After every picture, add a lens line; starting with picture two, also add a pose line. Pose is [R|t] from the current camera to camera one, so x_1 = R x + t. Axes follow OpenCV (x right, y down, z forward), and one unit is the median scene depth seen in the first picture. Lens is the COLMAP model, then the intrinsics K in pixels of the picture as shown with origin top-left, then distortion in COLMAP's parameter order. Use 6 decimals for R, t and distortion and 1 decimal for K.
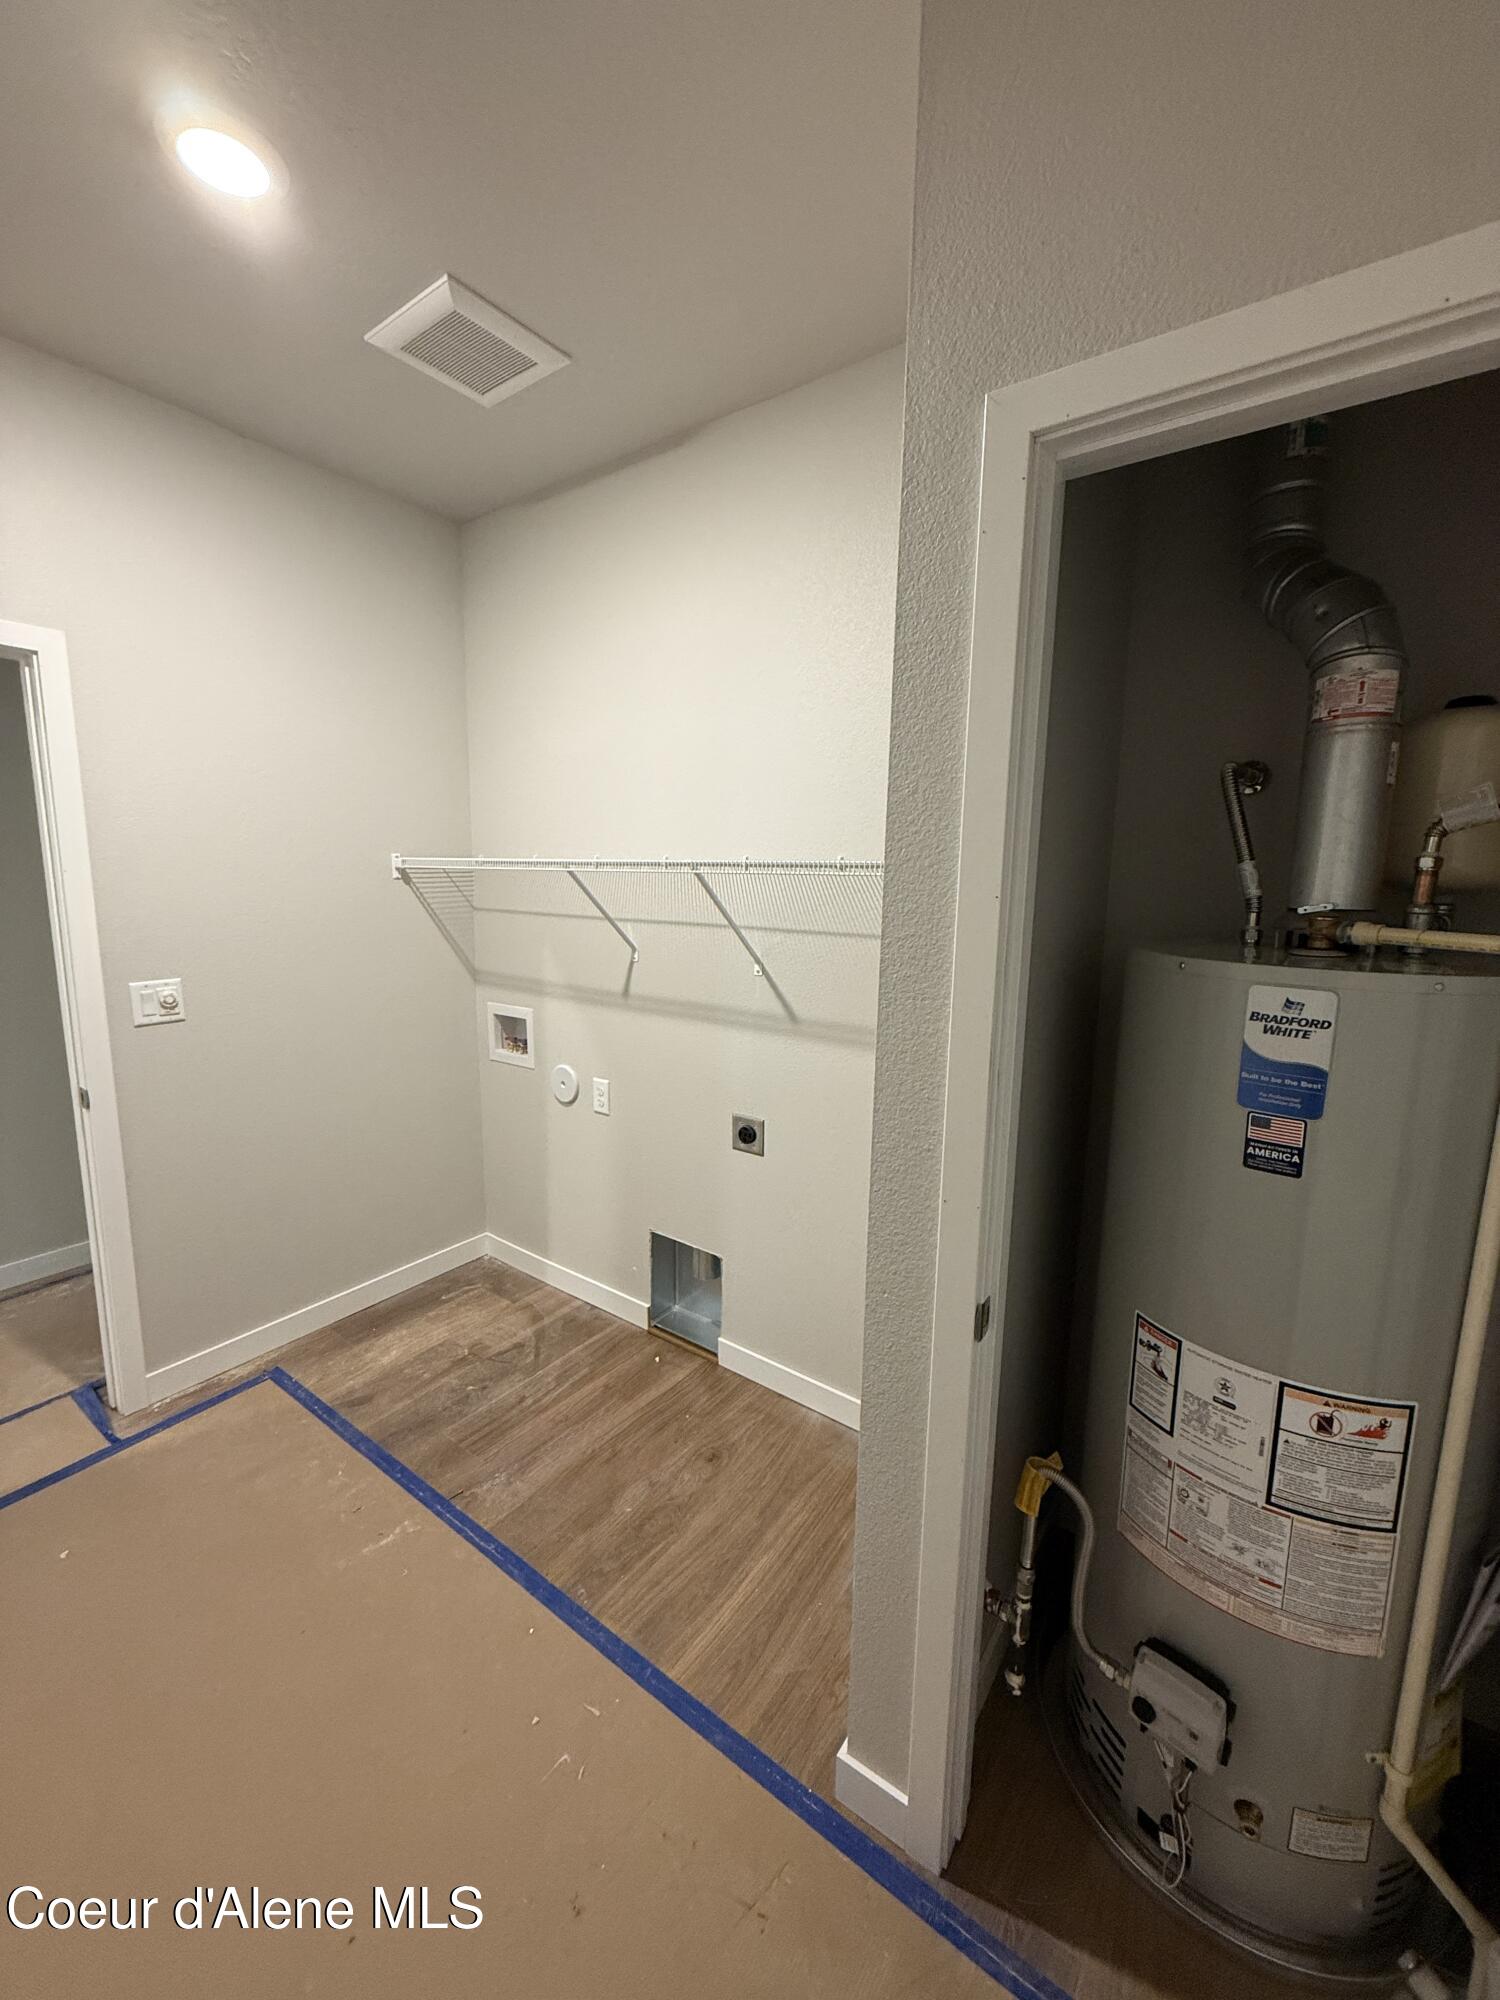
lens RADIAL K [[790.1, 0, 752.0], [0, 790.1, 997.3], [0, 0, 1]] dist [-0.000700, 0.000198]
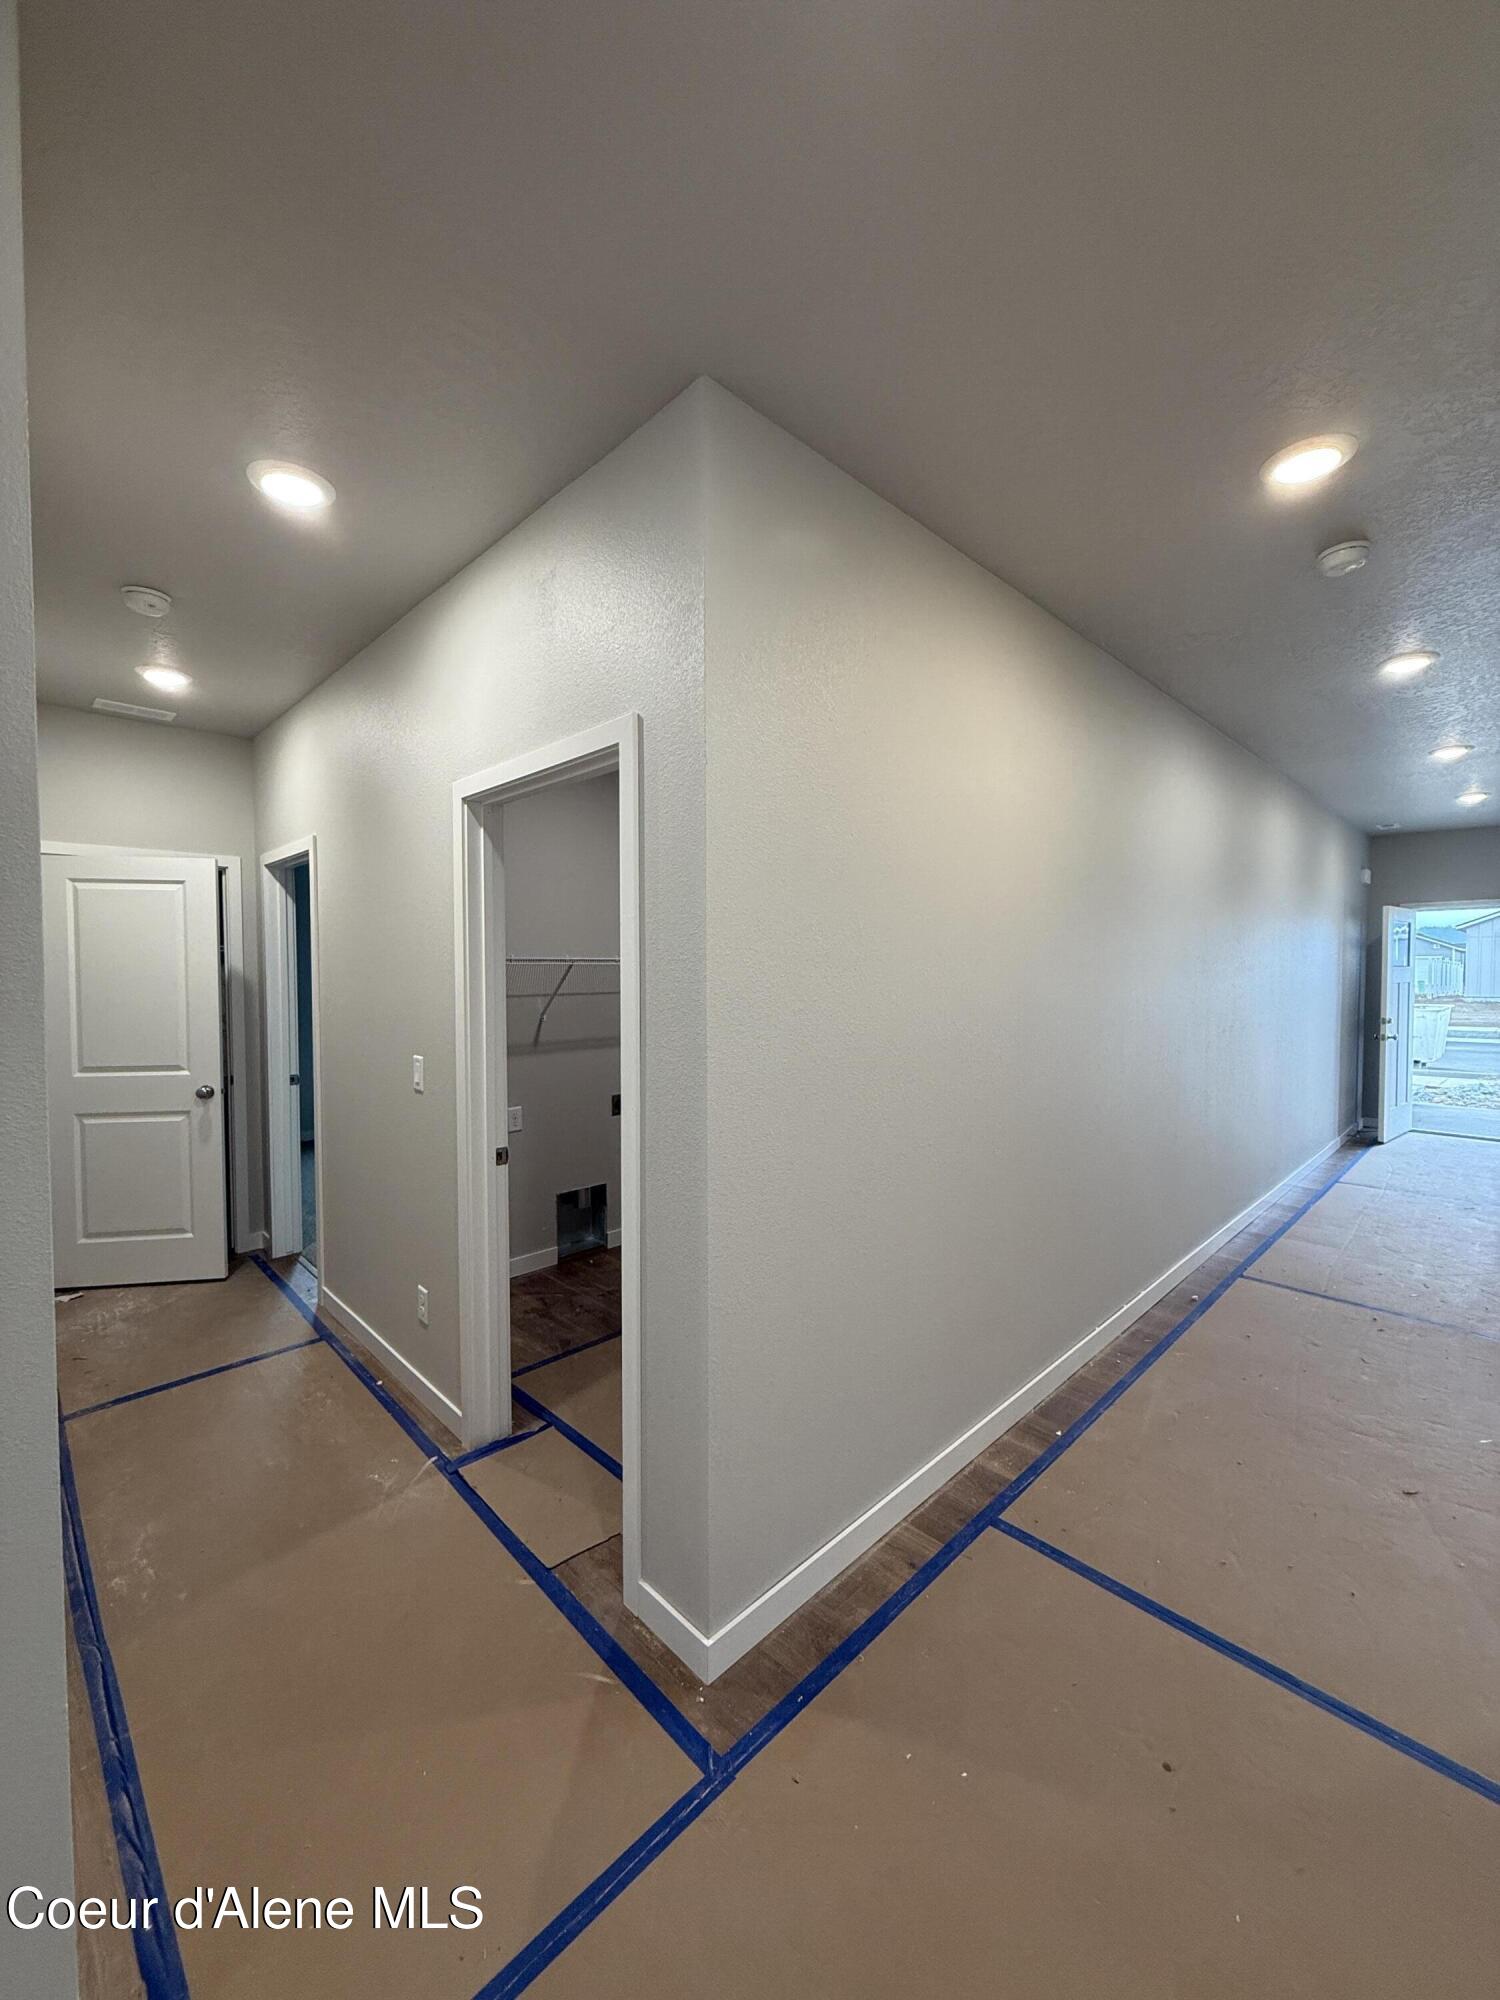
lens RADIAL K [[790.1, 0, 752.0], [0, 790.1, 997.3], [0, 0, 1]] dist [-0.000700, 0.000198]
pose [[0.165382, -0.051125, 0.984904, -1.791901], [0.158070, 0.987119, 0.024698, -0.072198], [-0.973480, 0.151599, 0.171333, 0.350912]]
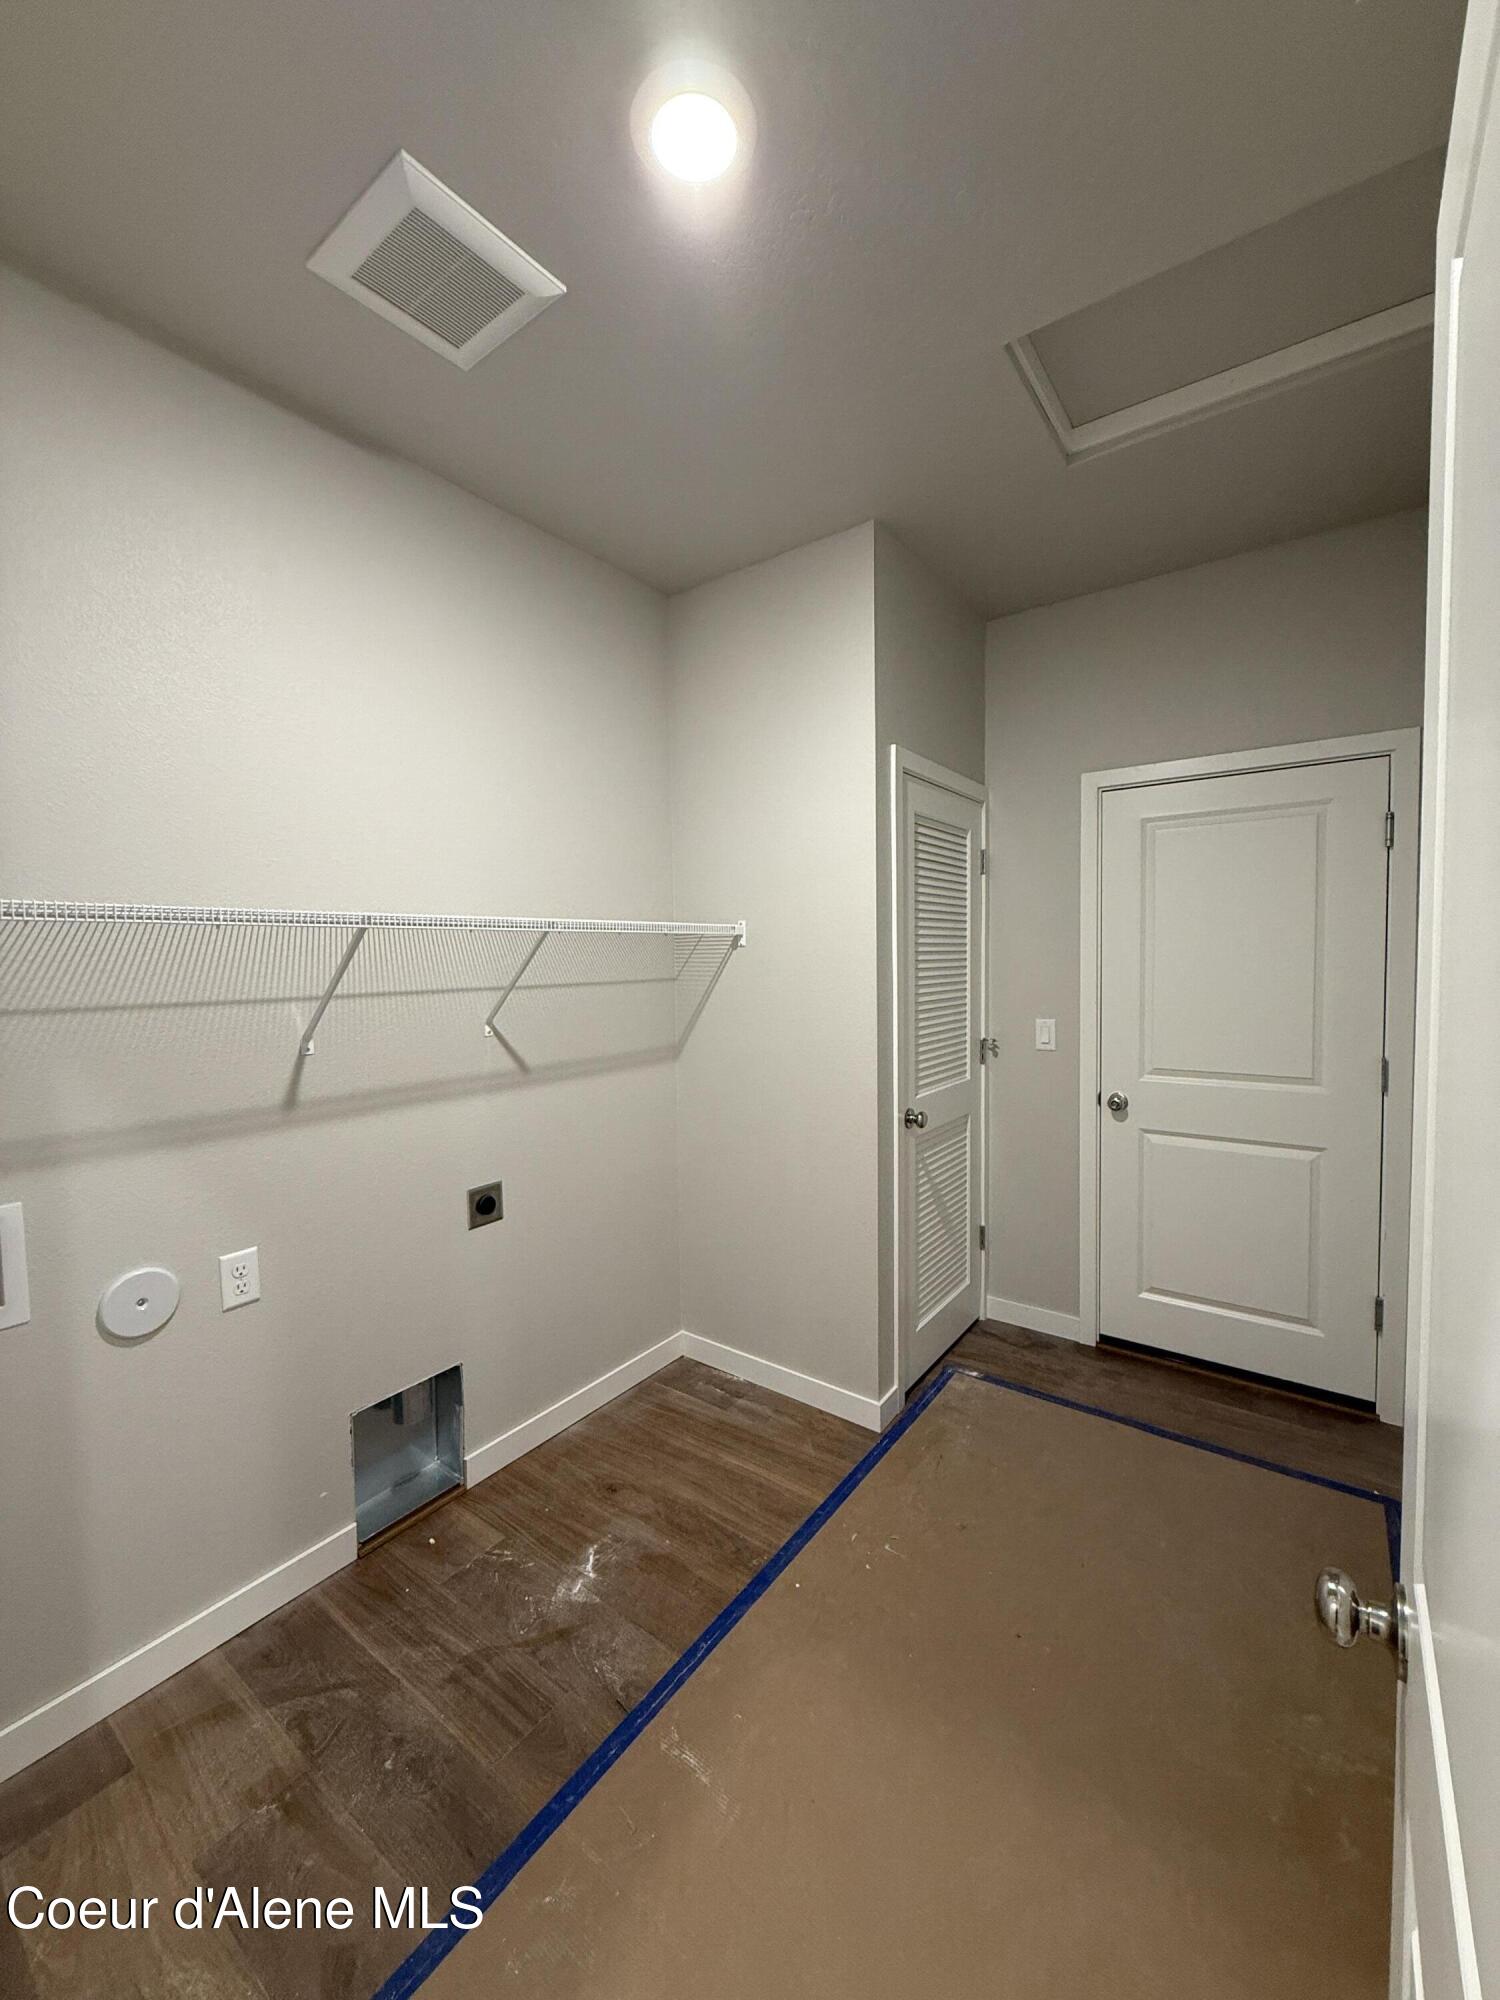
lens RADIAL K [[790.1, 0, 752.0], [0, 790.1, 997.3], [0, 0, 1]] dist [-0.000700, 0.000198]
pose [[0.004476, -0.068433, 0.997646, -0.955535], [0.169761, 0.983227, 0.066683, -0.083614], [-0.985475, 0.169063, 0.016019, 0.635327]]
